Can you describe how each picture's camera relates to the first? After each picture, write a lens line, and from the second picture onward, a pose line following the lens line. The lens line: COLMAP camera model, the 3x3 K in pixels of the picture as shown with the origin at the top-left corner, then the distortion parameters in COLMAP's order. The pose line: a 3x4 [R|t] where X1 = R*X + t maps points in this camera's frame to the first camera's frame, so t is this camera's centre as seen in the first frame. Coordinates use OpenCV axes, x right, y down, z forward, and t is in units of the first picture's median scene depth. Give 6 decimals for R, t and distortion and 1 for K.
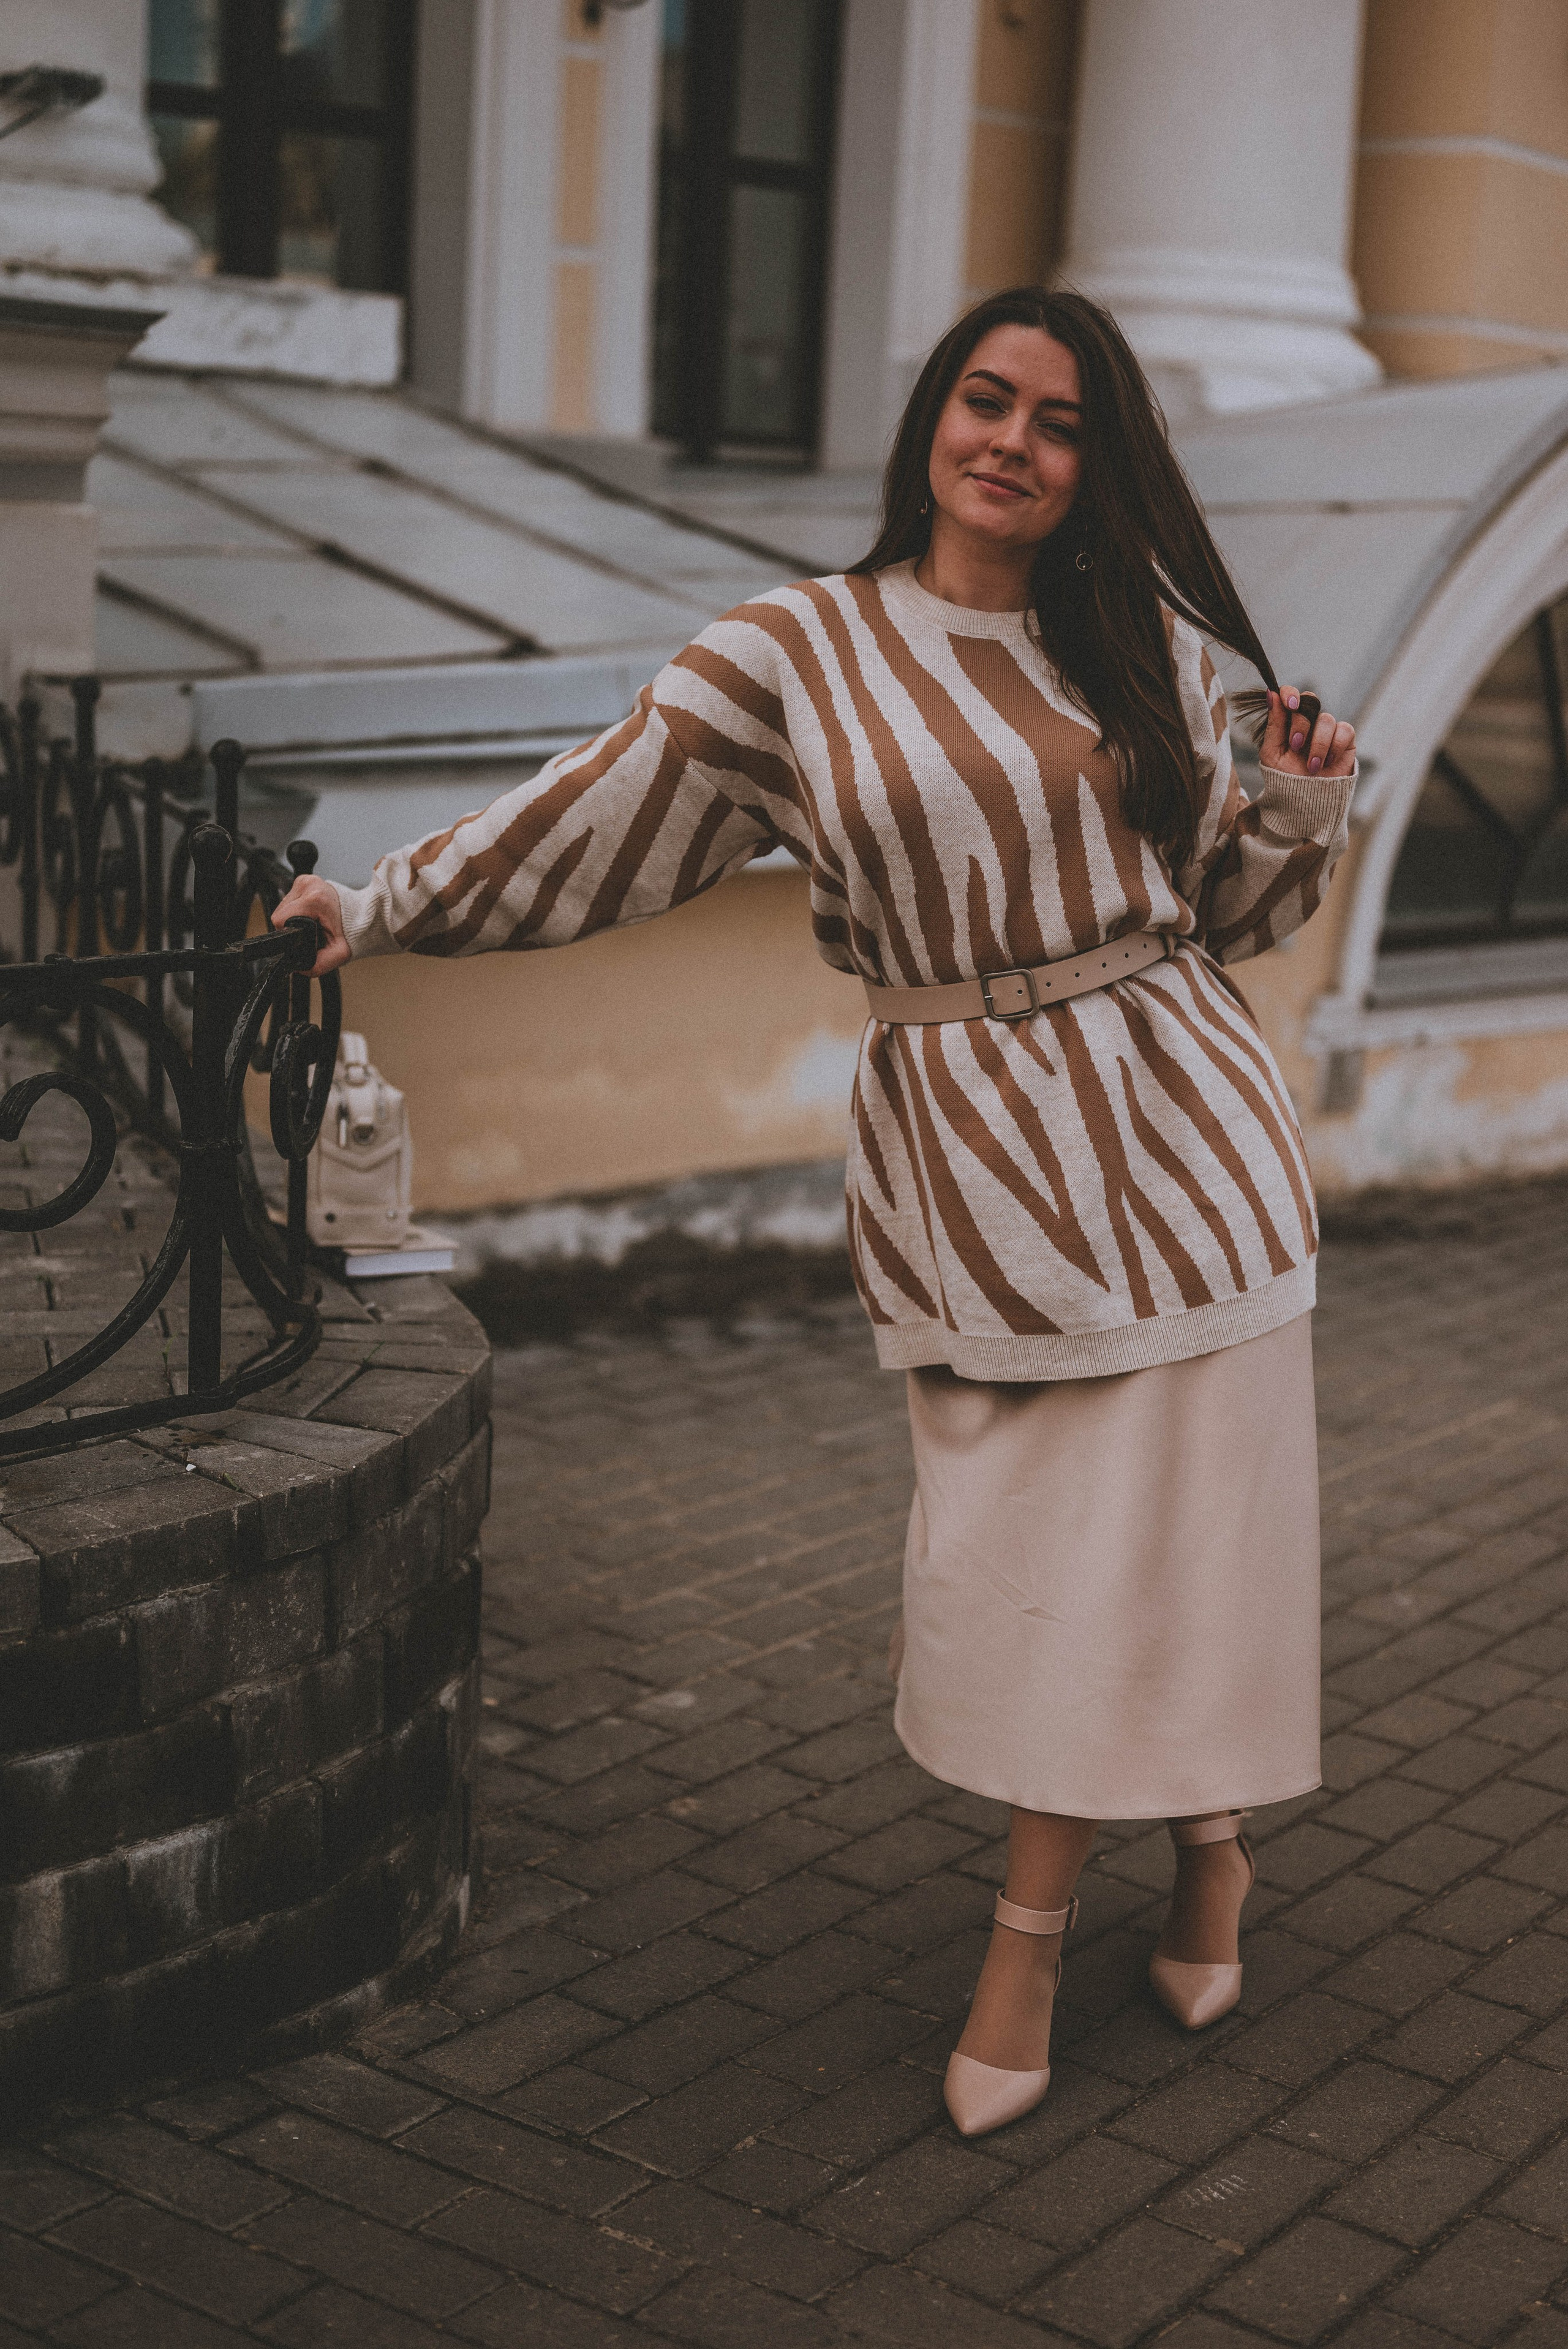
lens RADIAL K [[3247.4, 0, 779.1], [0, 3247.4, 1094.2], [0, 0, 1]] dist [-0.002167, 0.009155]
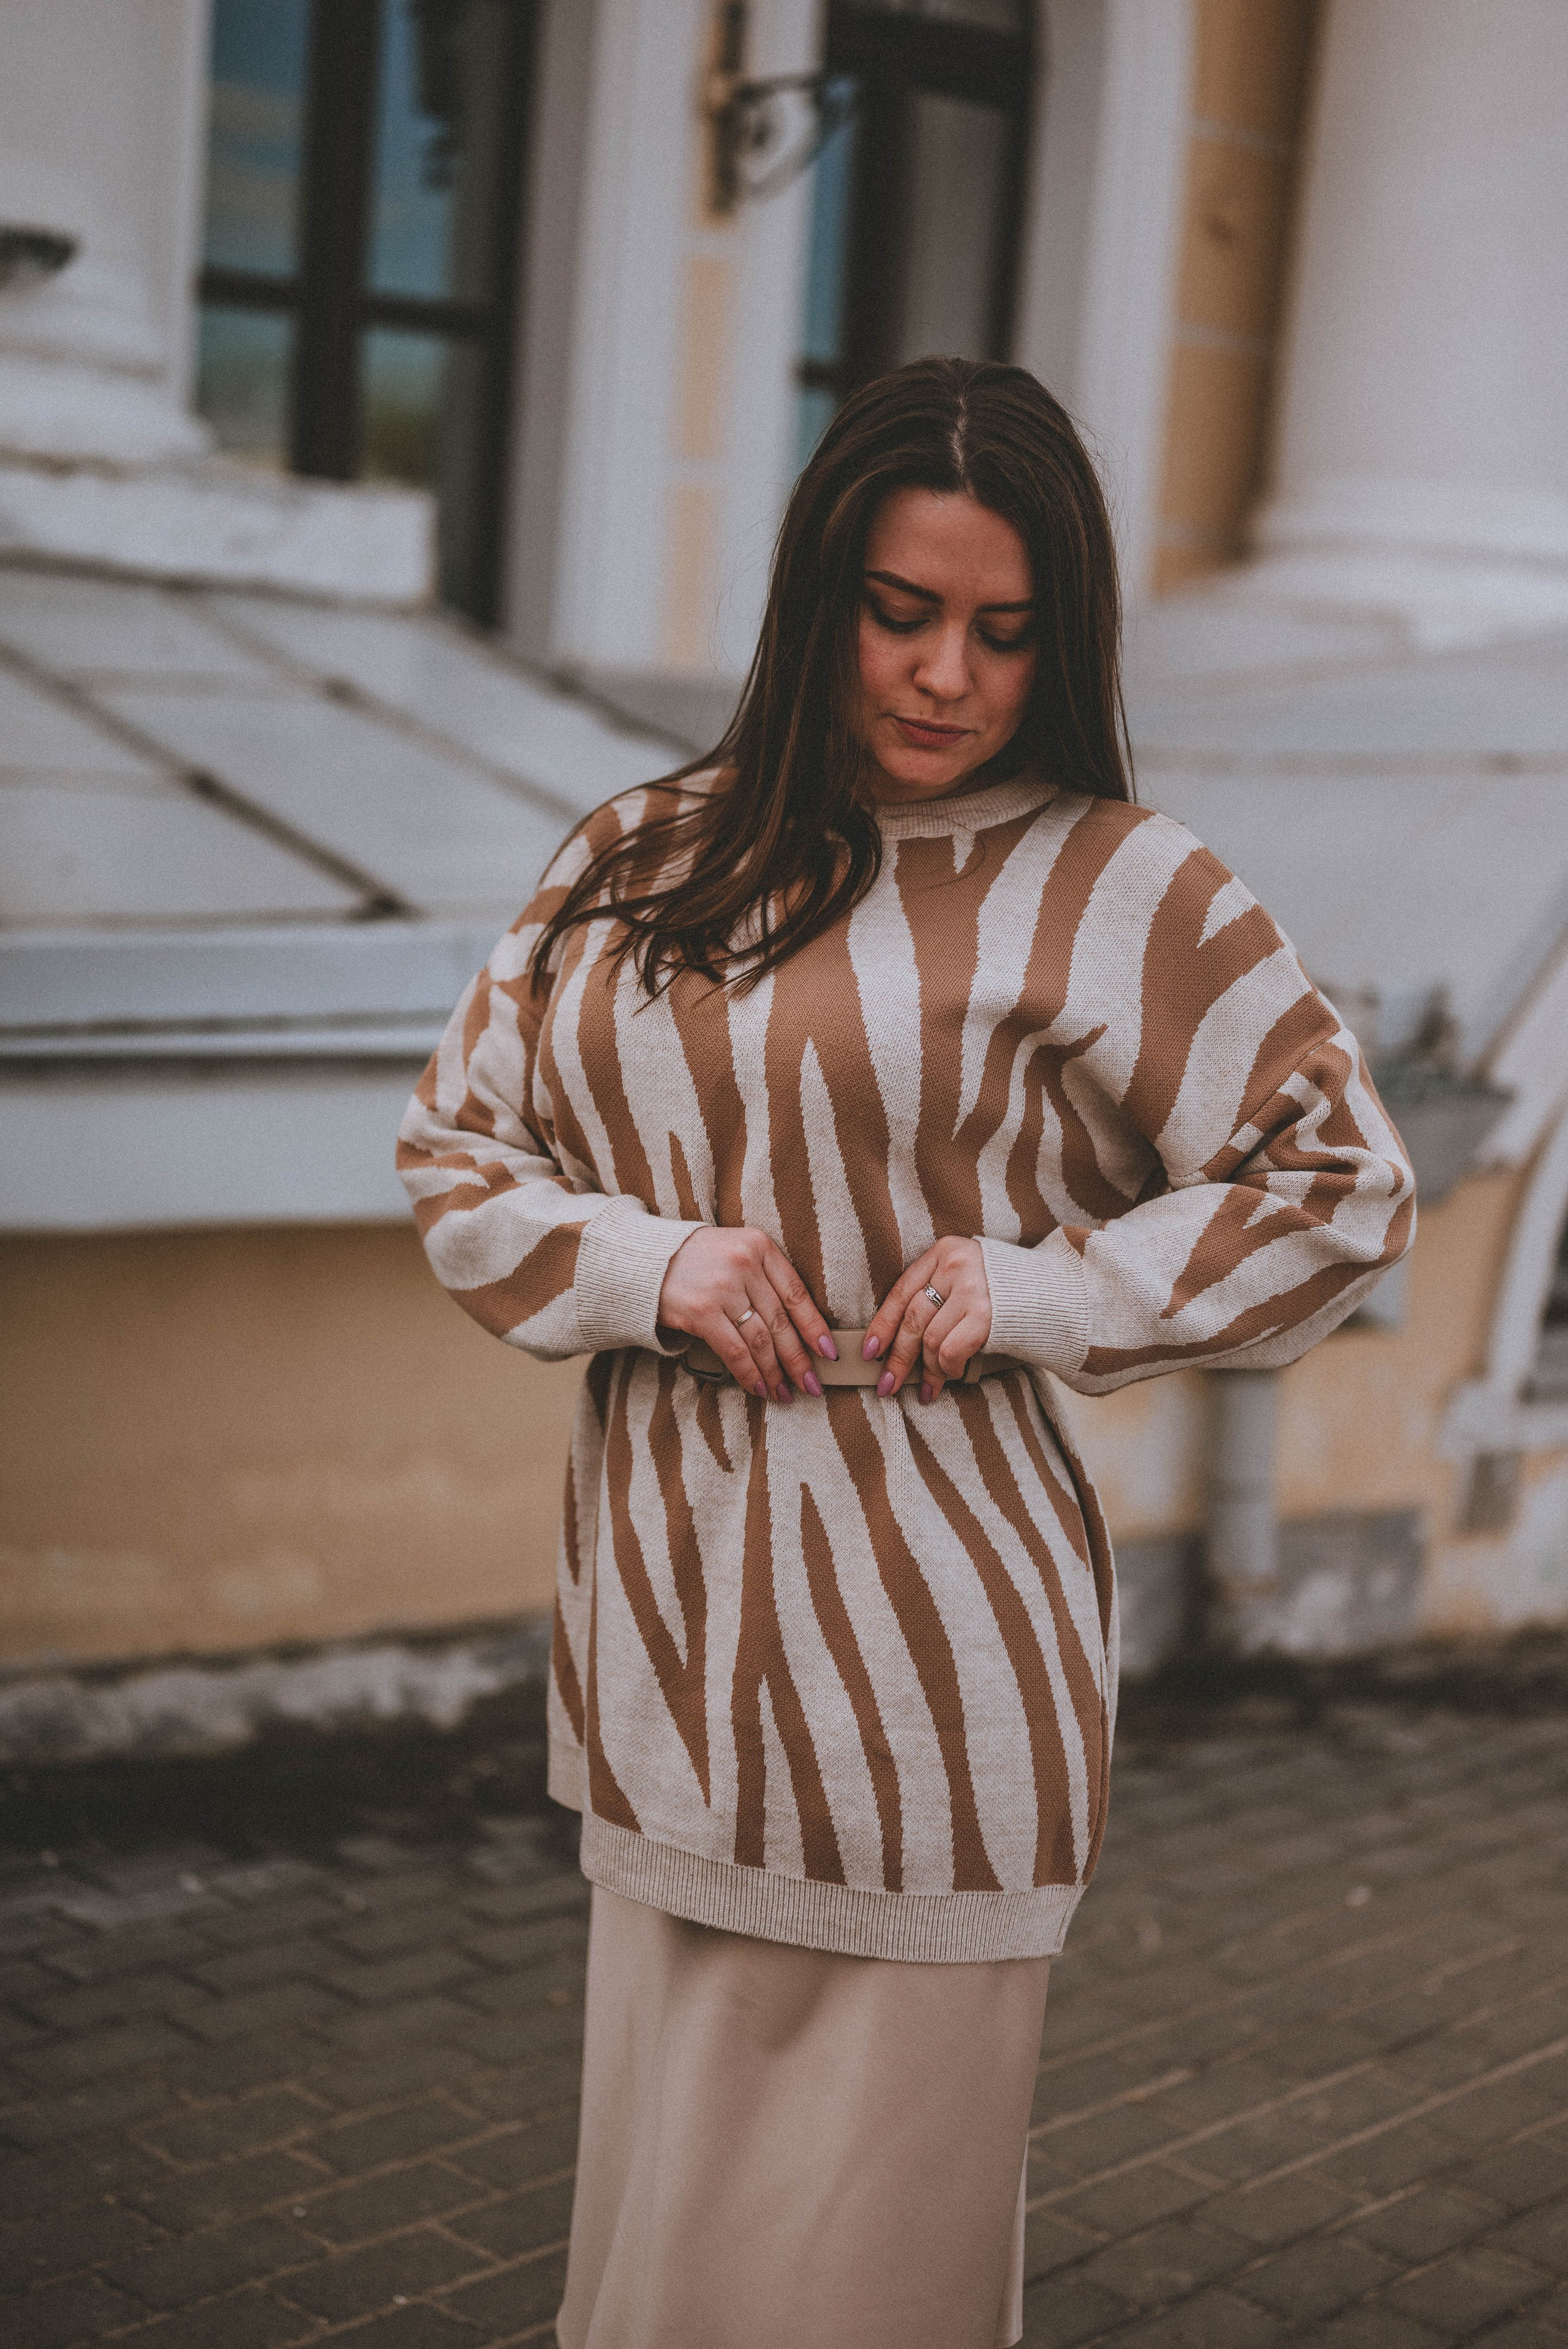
lens RADIAL K [[3212.6, 0, 784.0], [0, 3212.6, 1174.5], [0, 0, 1]] dist [0.011017, 0.011993]
pose [[0.994779, 0.036170, -0.095427, 0.159552], [-0.041682, 0.997537, -0.056408, -0.062213], [0.093151, 0.060091, 0.993837, 0.446572]]
